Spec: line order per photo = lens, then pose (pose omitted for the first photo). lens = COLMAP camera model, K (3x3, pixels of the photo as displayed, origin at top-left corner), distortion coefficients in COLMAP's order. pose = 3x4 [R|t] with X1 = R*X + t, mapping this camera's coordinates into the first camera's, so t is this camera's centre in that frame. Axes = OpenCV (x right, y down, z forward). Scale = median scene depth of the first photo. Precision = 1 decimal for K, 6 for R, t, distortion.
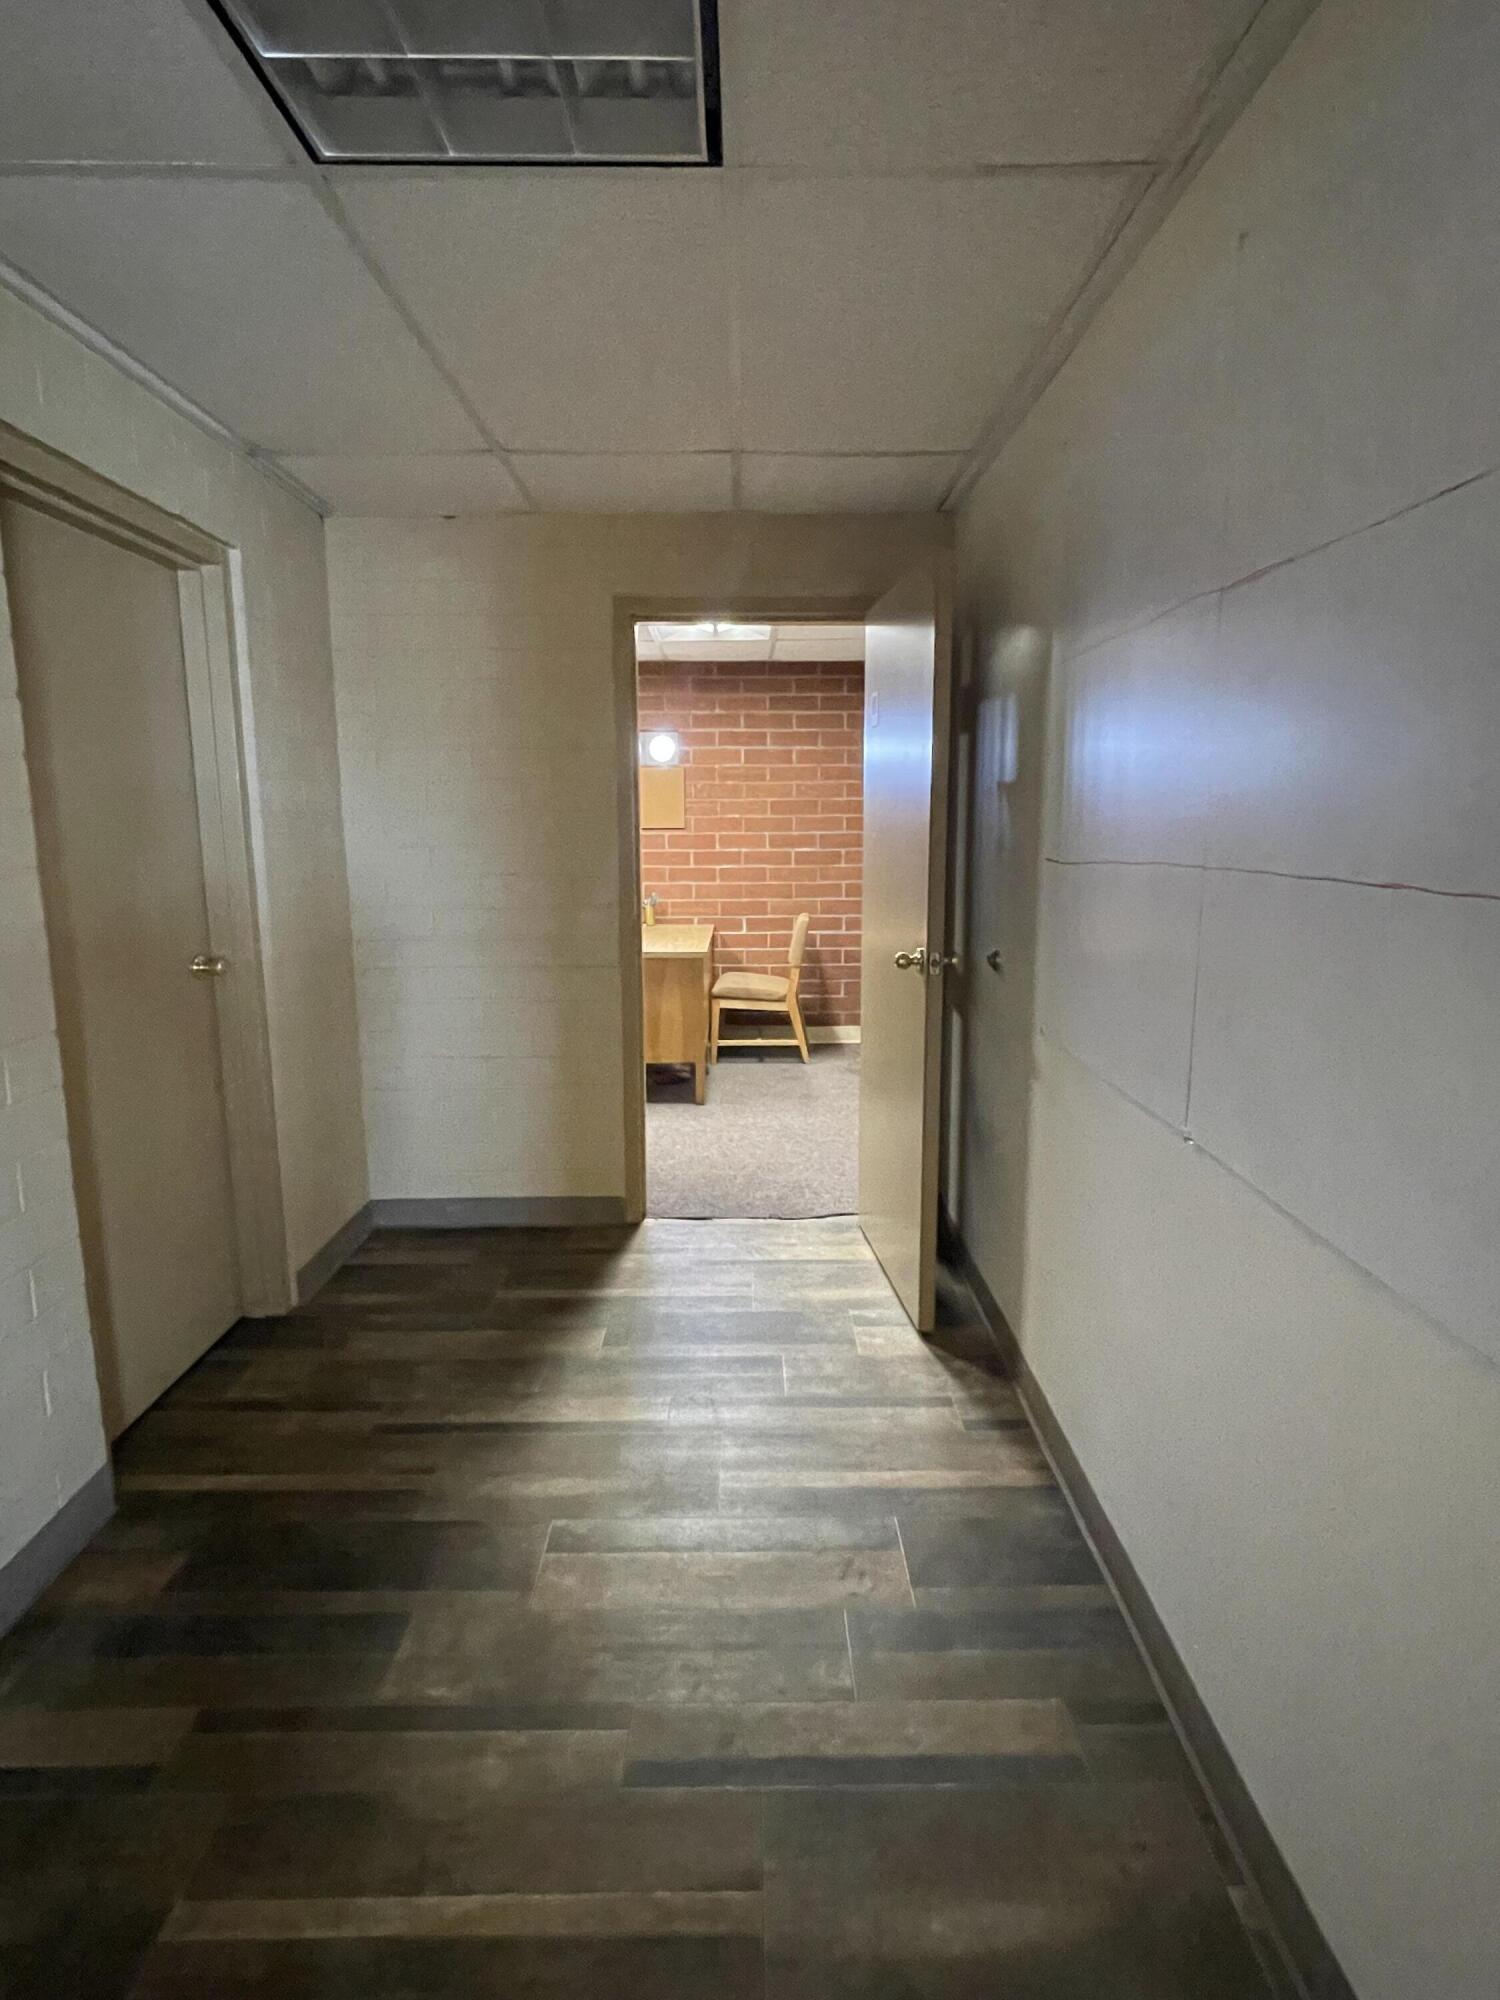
lens RADIAL K [[1063.9, 0, 758.4], [0, 1063.9, 1006.3], [0, 0, 1]] dist [-0.023523, -0.000187]
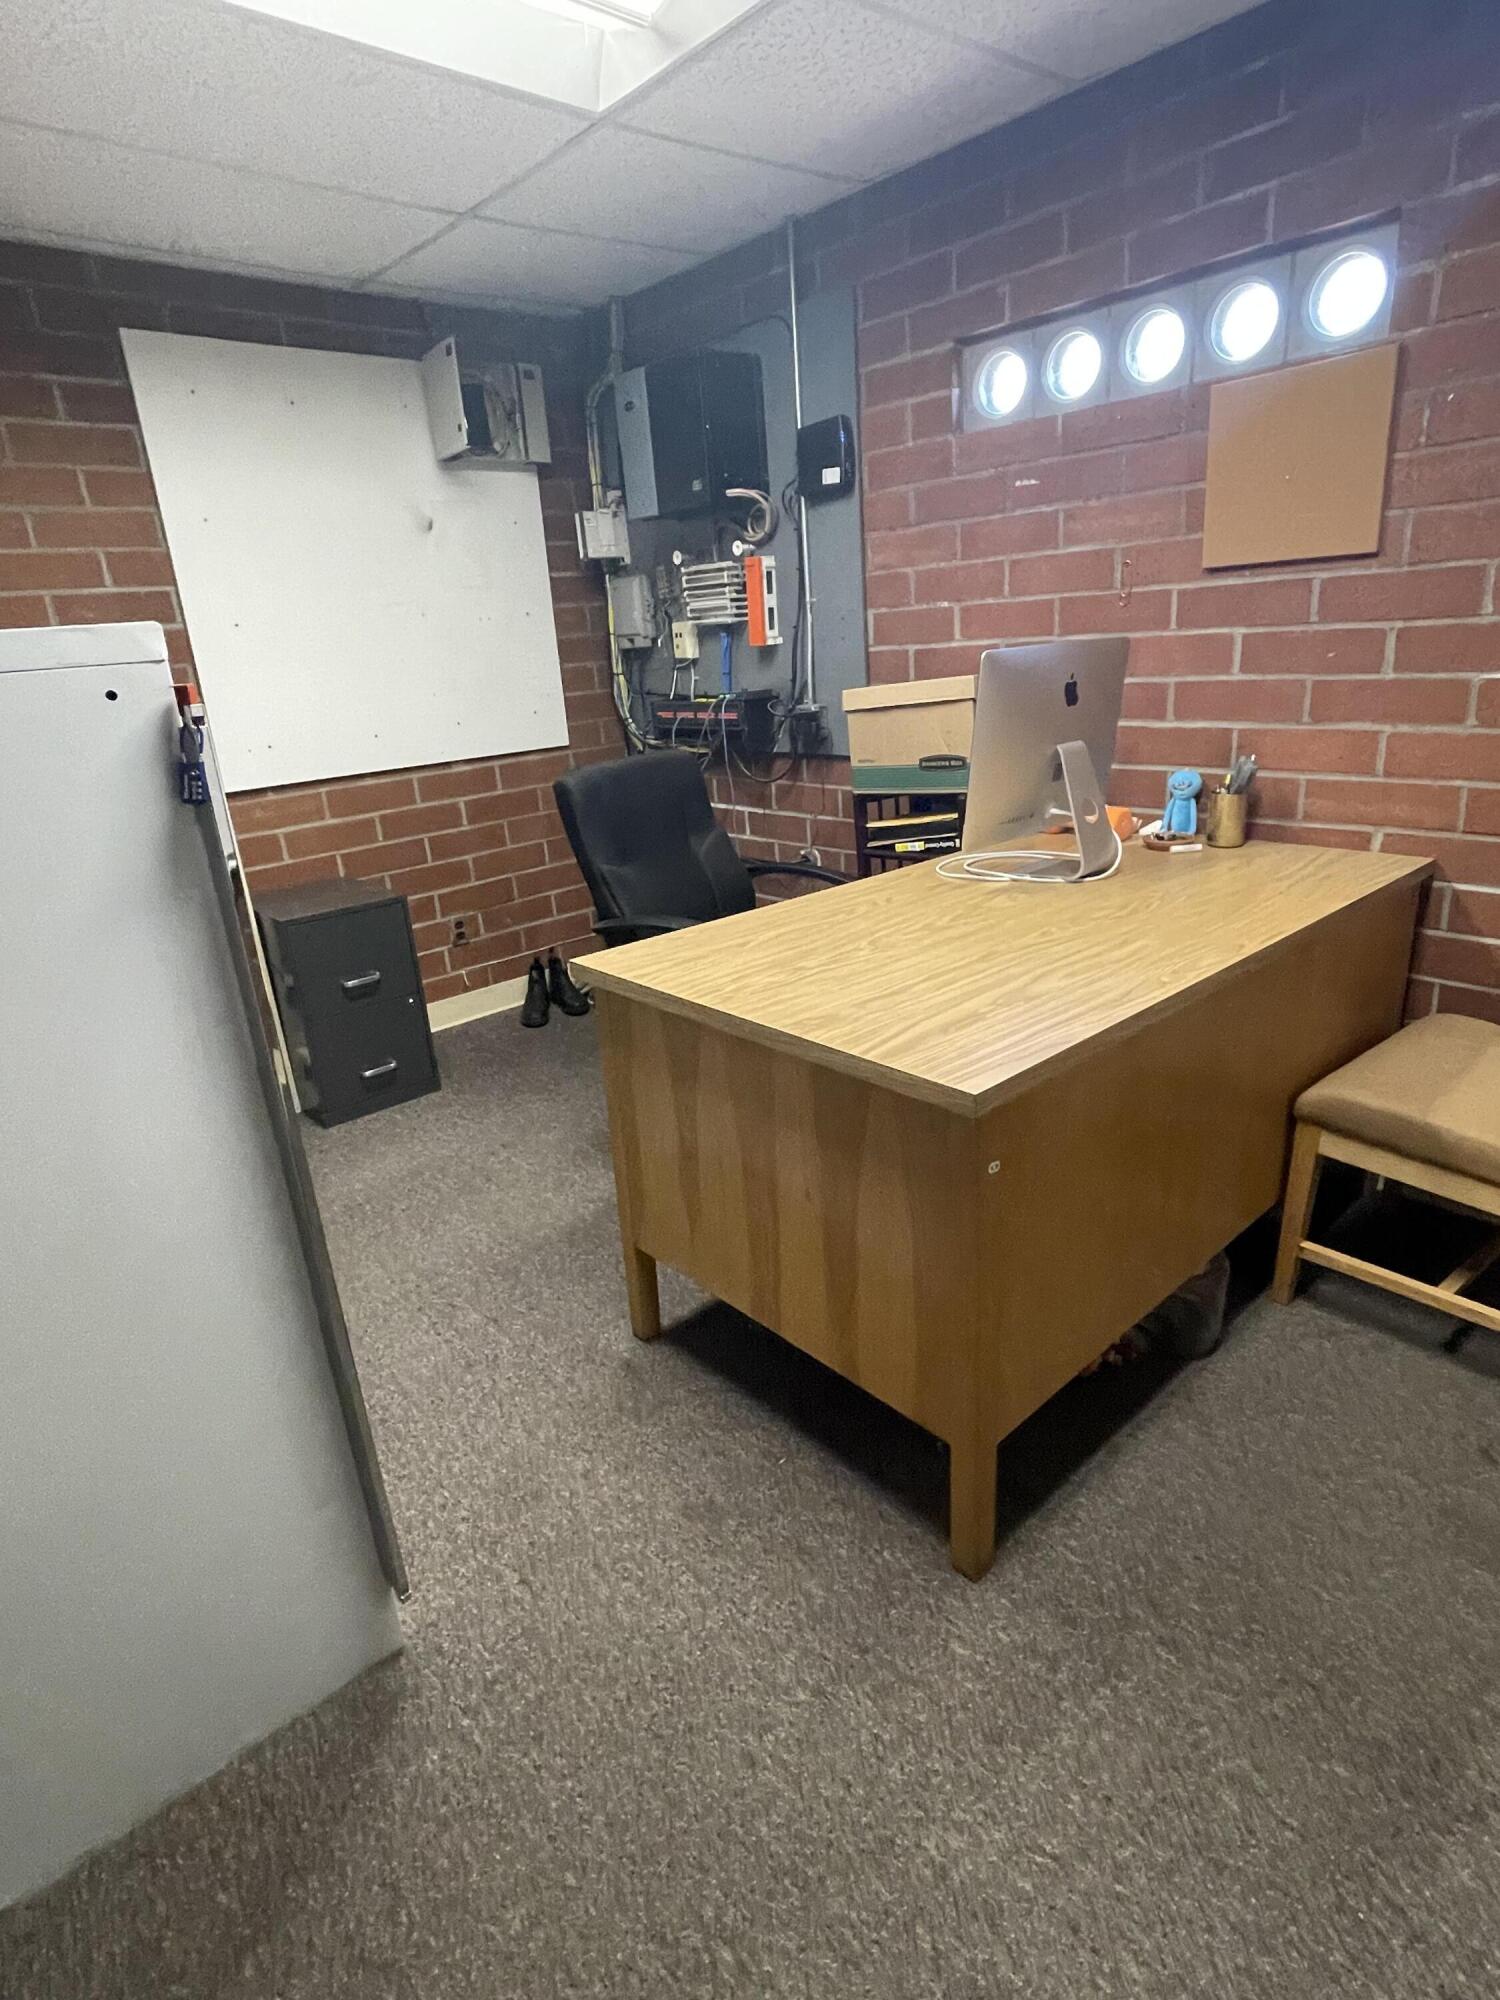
lens RADIAL K [[1063.9, 0, 758.4], [0, 1063.9, 1006.3], [0, 0, 1]] dist [-0.023523, -0.000187]
pose [[0.654774, 0.209703, -0.726152, 0.069373], [-0.056742, 0.971667, 0.229440, -0.098388], [0.753692, -0.109028, 0.648121, 0.648496]]
